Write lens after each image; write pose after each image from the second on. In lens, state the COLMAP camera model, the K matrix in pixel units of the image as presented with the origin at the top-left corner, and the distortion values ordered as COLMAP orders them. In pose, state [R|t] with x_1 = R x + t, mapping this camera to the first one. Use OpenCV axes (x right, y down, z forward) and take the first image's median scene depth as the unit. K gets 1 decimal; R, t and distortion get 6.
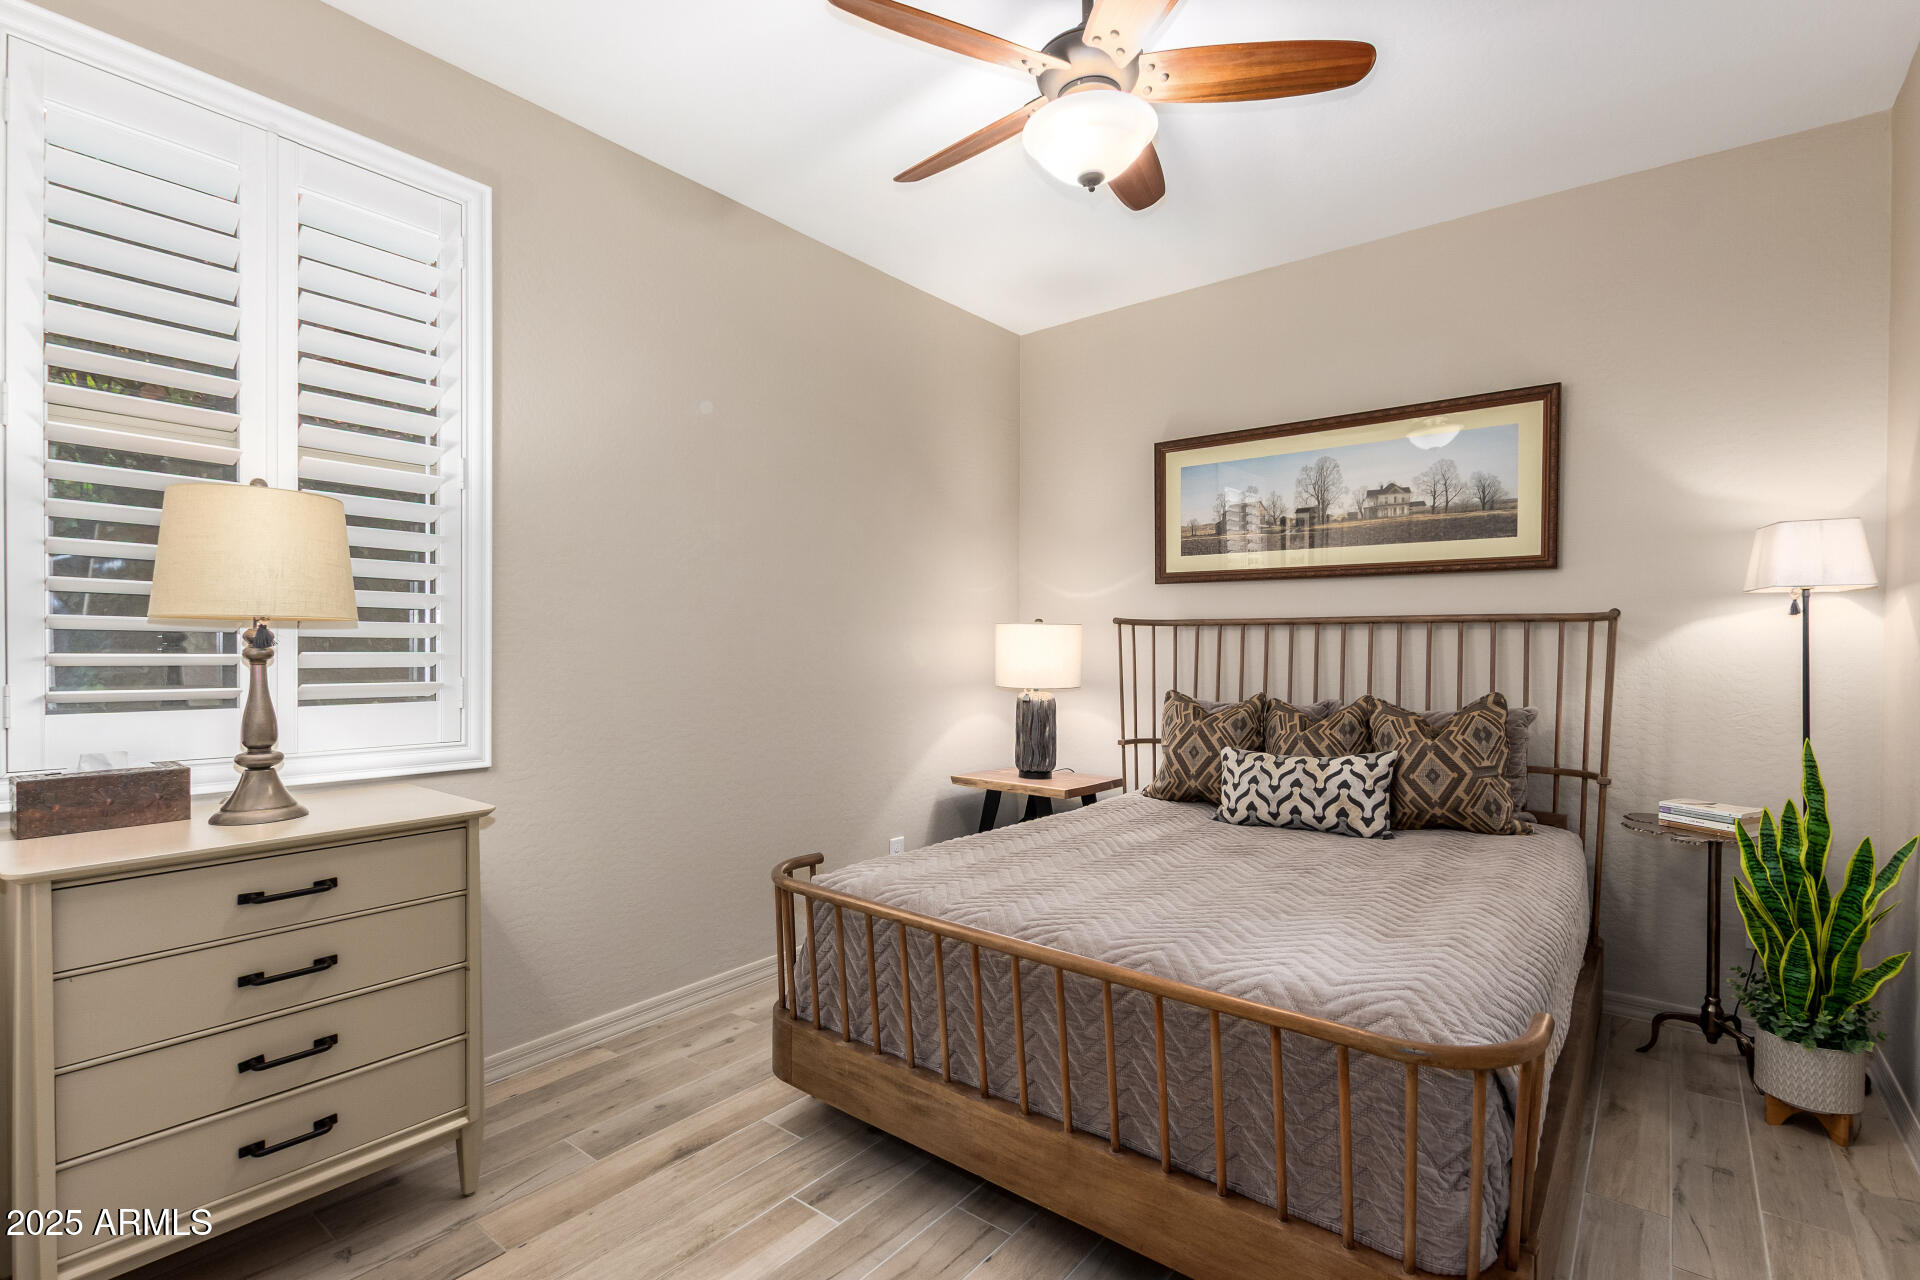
lens RADIAL K [[908.0, 0, 968.0], [0, 908.0, 645.8], [0, 0, 1]] dist [0.005335, 0.000511]
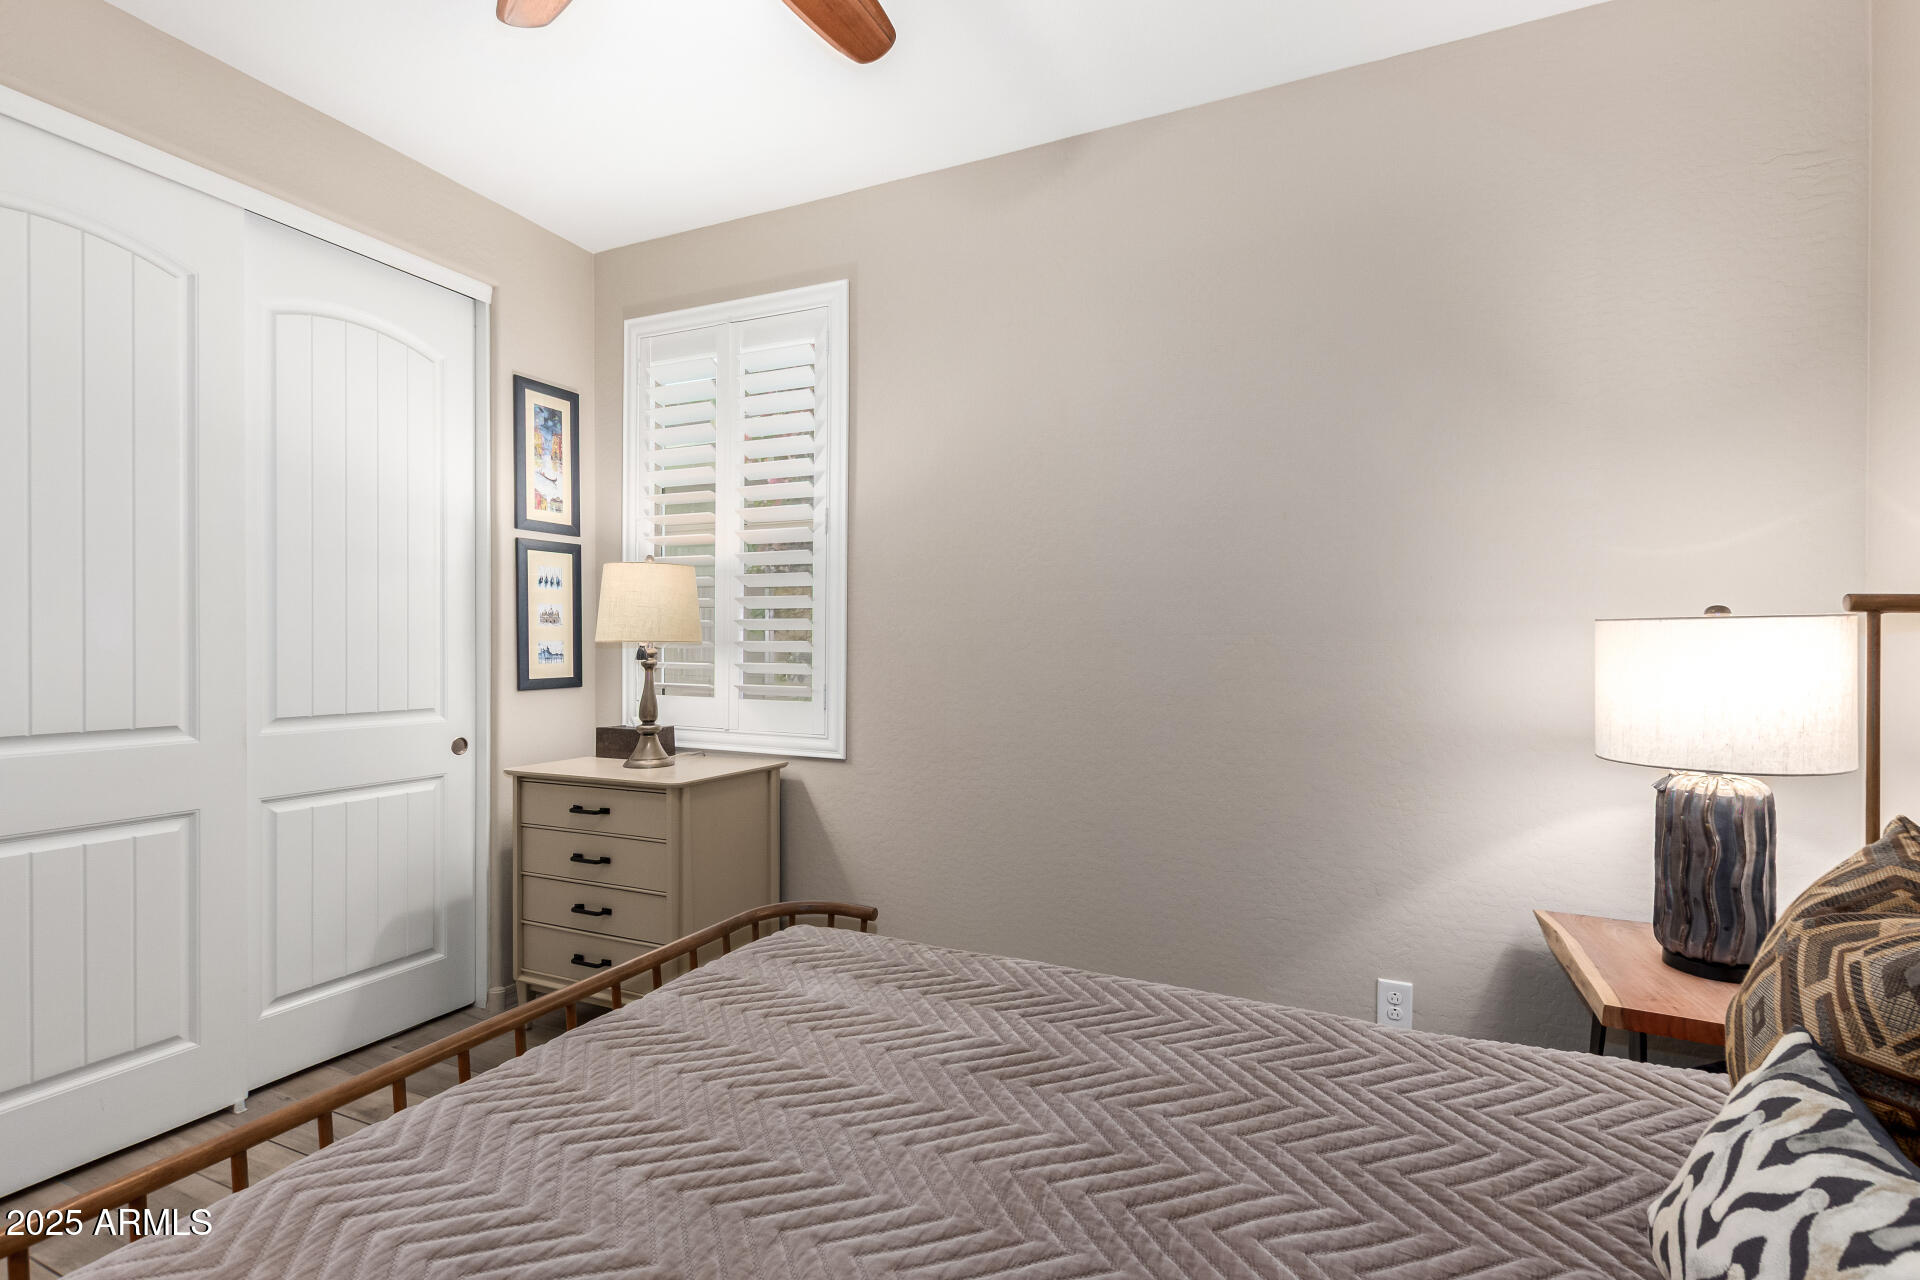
lens RADIAL K [[908.0, 0, 968.0], [0, 908.0, 645.8], [0, 0, 1]] dist [0.005335, 0.000511]
pose [[0.223001, -0.010774, -0.974759, 0.682515], [-0.007984, 0.999885, -0.012879, -0.003960], [0.974785, 0.010655, 0.222890, 0.897574]]
